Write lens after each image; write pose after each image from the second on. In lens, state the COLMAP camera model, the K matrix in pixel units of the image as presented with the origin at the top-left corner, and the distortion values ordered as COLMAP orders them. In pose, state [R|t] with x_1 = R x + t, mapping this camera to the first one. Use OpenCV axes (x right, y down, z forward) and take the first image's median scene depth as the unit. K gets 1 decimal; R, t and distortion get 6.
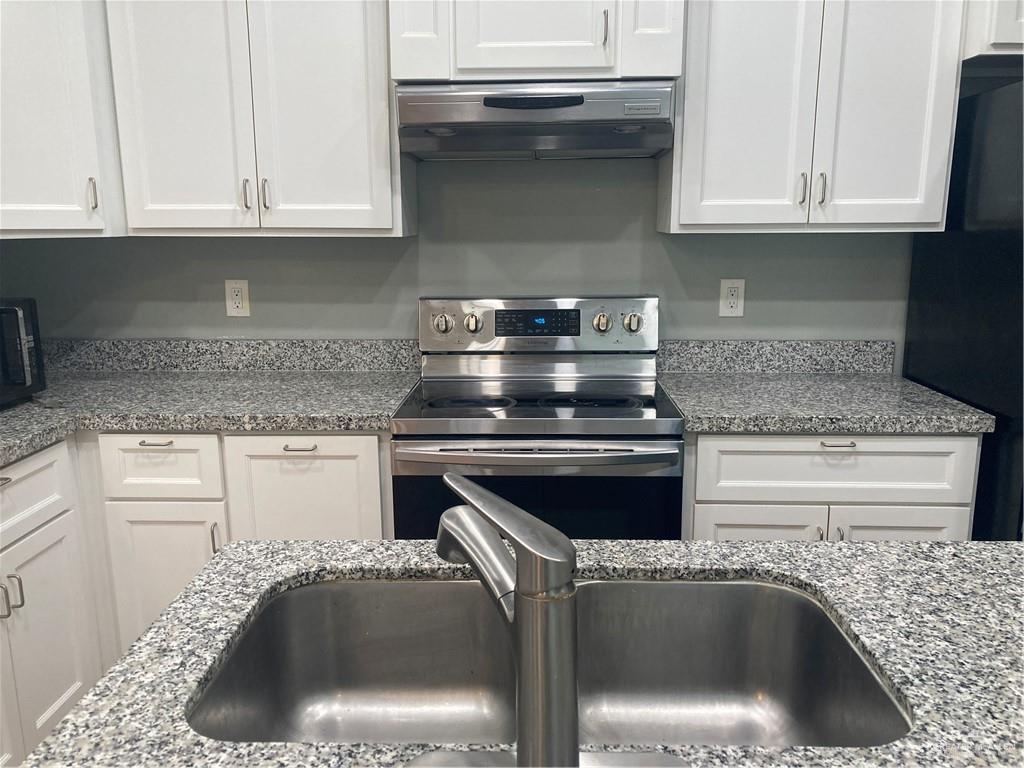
lens RADIAL K [[838.6, 0, 498.0], [0, 838.6, 392.7], [0, 0, 1]] dist [0.022444, -0.029614]
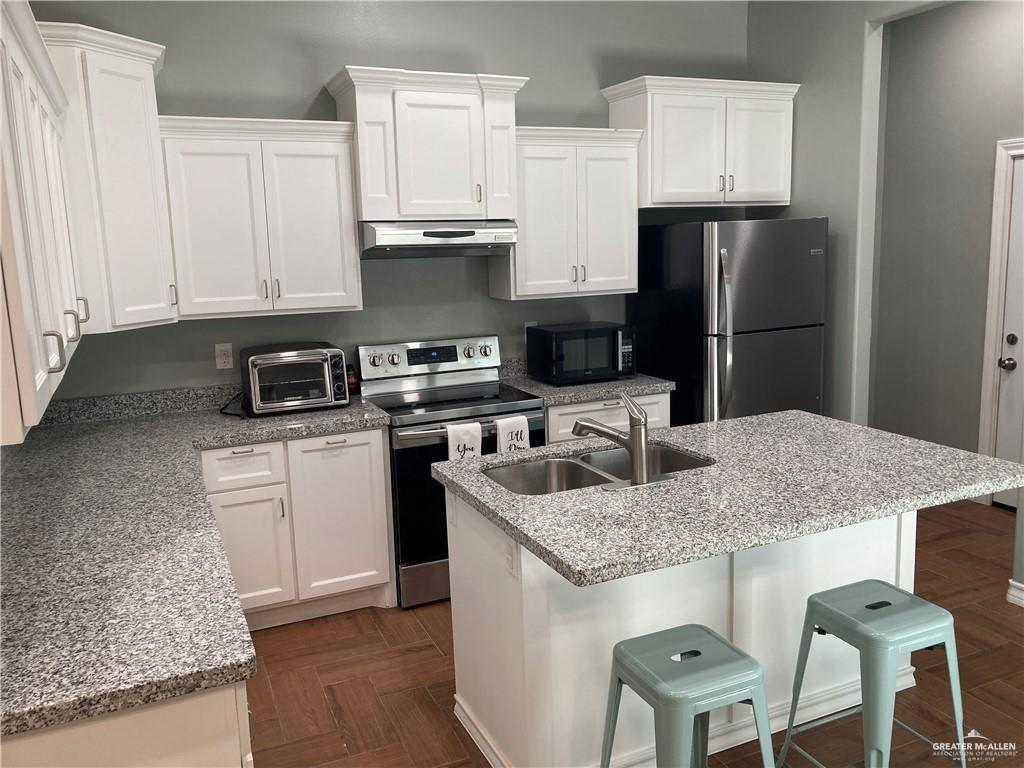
lens RADIAL K [[838.6, 0, 523.3], [0, 838.6, 375.3], [0, 0, 1]] dist [0.022444, -0.029614]
pose [[0.886551, -0.093293, 0.453127, -0.617633], [0.114714, 0.993198, -0.019952, 0.009513], [-0.448184, 0.069669, 0.891223, -0.619132]]
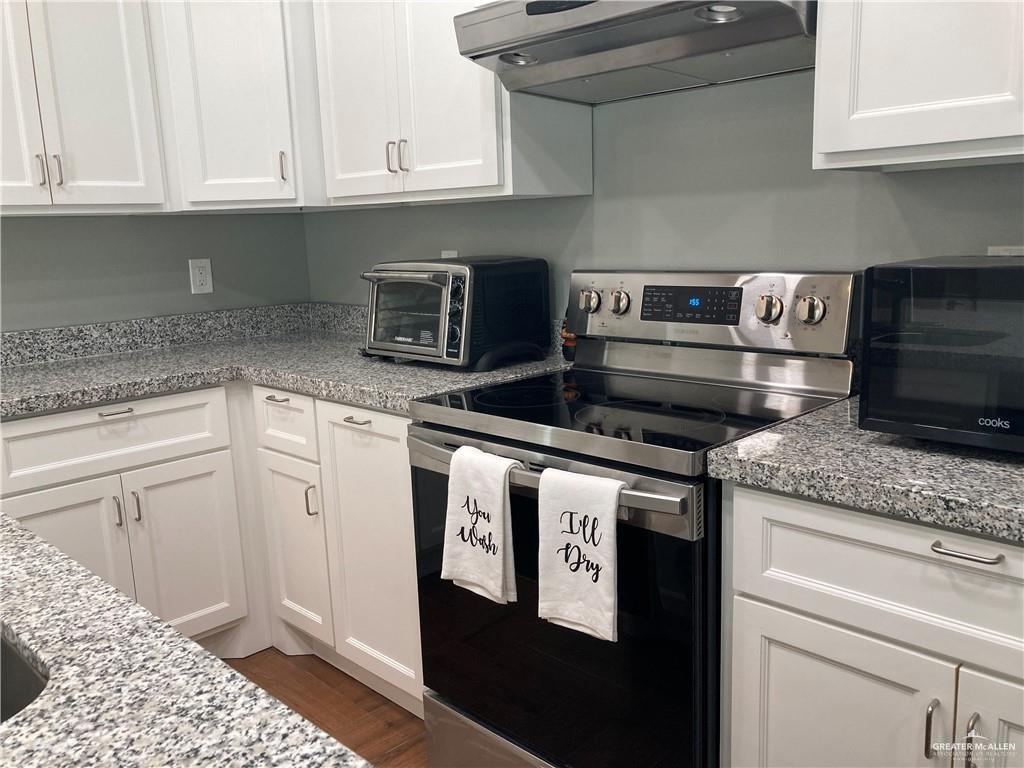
lens RADIAL K [[838.6, 0, 515.6], [0, 838.6, 377.1], [0, 0, 1]] dist [0.022444, -0.029614]
pose [[0.743129, 0.099632, -0.661690, 0.488383], [-0.107722, 0.993768, 0.028653, -0.028222], [0.660421, 0.049985, 0.749230, 0.393989]]
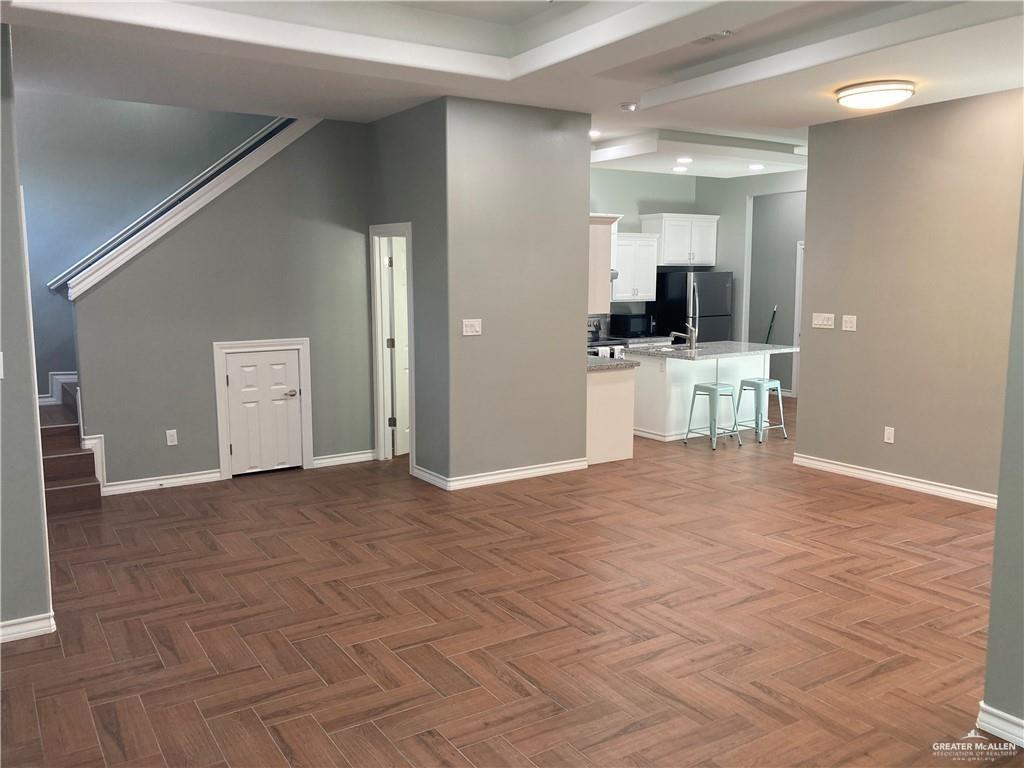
lens RADIAL K [[838.6, 0, 509.5], [0, 838.6, 385.1], [0, 0, 1]] dist [0.022444, -0.029614]
pose [[0.808774, -0.066187, 0.584383, -3.174264], [0.112521, 0.992706, -0.043293, 0.429642], [-0.577255, 0.100770, 0.810322, -2.473021]]
